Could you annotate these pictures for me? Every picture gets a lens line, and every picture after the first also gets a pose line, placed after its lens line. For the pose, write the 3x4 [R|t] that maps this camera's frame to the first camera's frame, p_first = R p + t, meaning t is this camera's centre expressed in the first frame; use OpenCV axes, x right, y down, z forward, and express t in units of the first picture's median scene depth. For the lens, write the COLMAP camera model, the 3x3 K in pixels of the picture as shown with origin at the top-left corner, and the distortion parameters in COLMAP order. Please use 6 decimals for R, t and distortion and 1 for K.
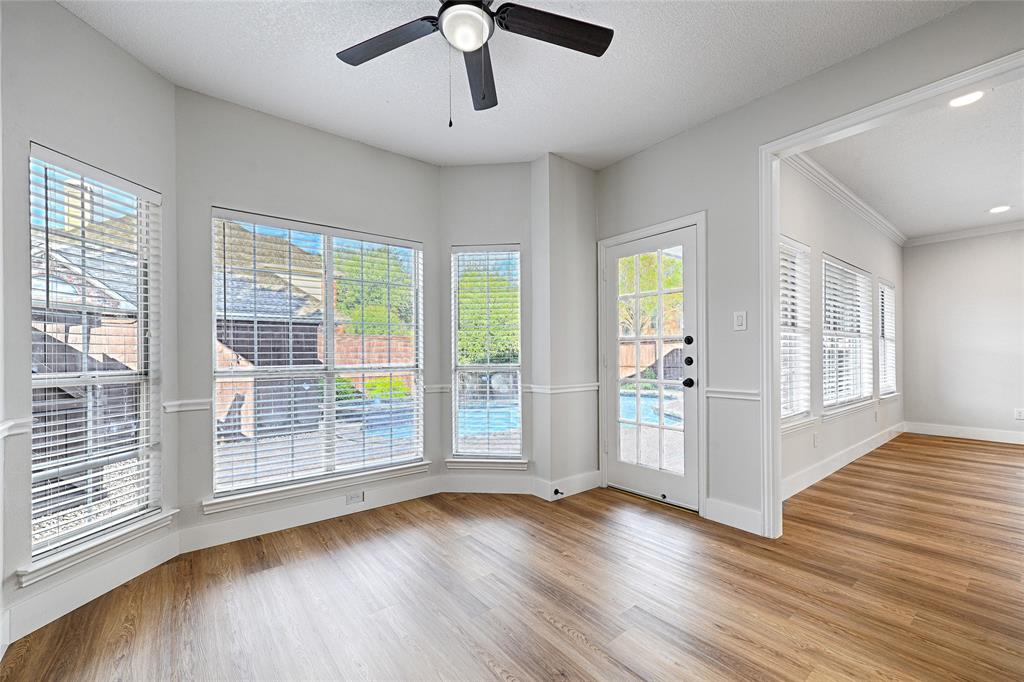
lens RADIAL K [[410.9, 0, 510.7], [0, 410.9, 357.2], [0, 0, 1]] dist [-0.020260, -0.000105]
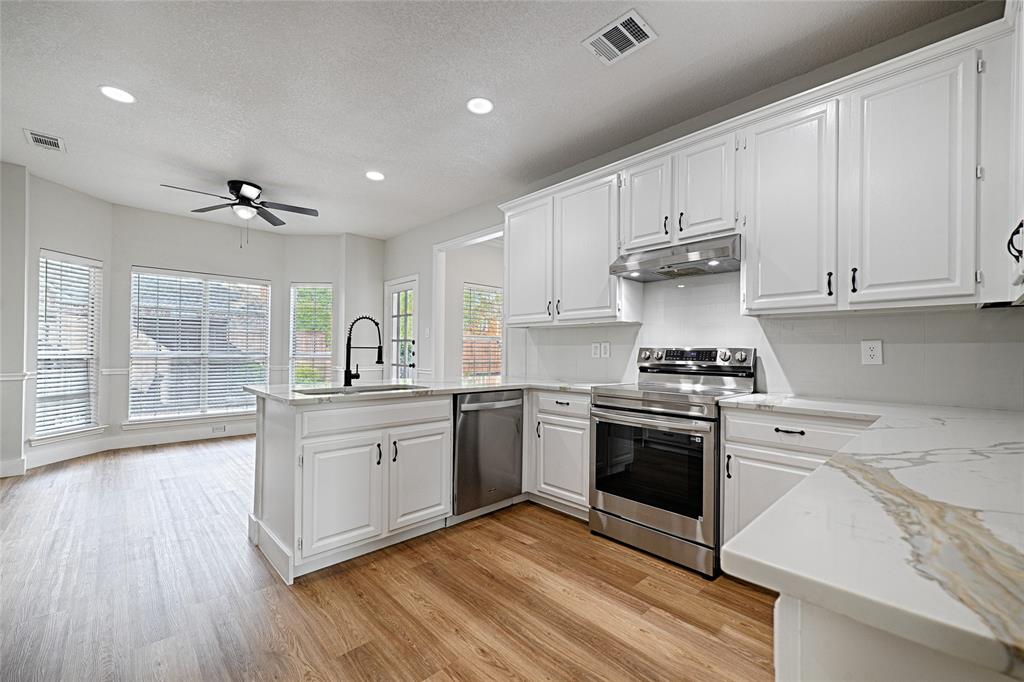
lens RADIAL K [[416.5, 0, 510.7], [0, 416.5, 348.3], [0, 0, 1]] dist [-0.000860, 0.000130]
pose [[0.993960, 0.021706, 0.107577, 0.657966], [-0.020874, 0.999743, -0.008849, -0.007441], [-0.107742, 0.006550, 0.994157, -0.898507]]
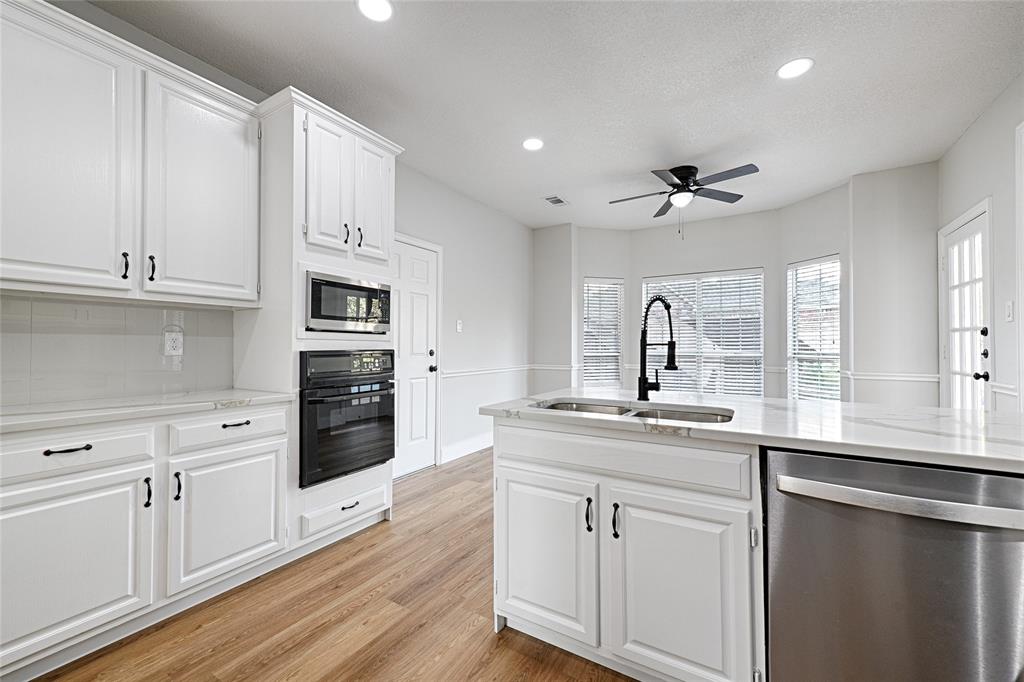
lens RADIAL K [[412.8, 0, 510.1], [0, 412.8, 337.9], [0, 0, 1]] dist [-0.000495, -0.000066]
pose [[0.366540, -0.009949, -0.930349, 0.903924], [-0.004277, 0.999914, -0.012378, -0.011033], [0.930392, 0.008516, 0.366466, -0.389020]]
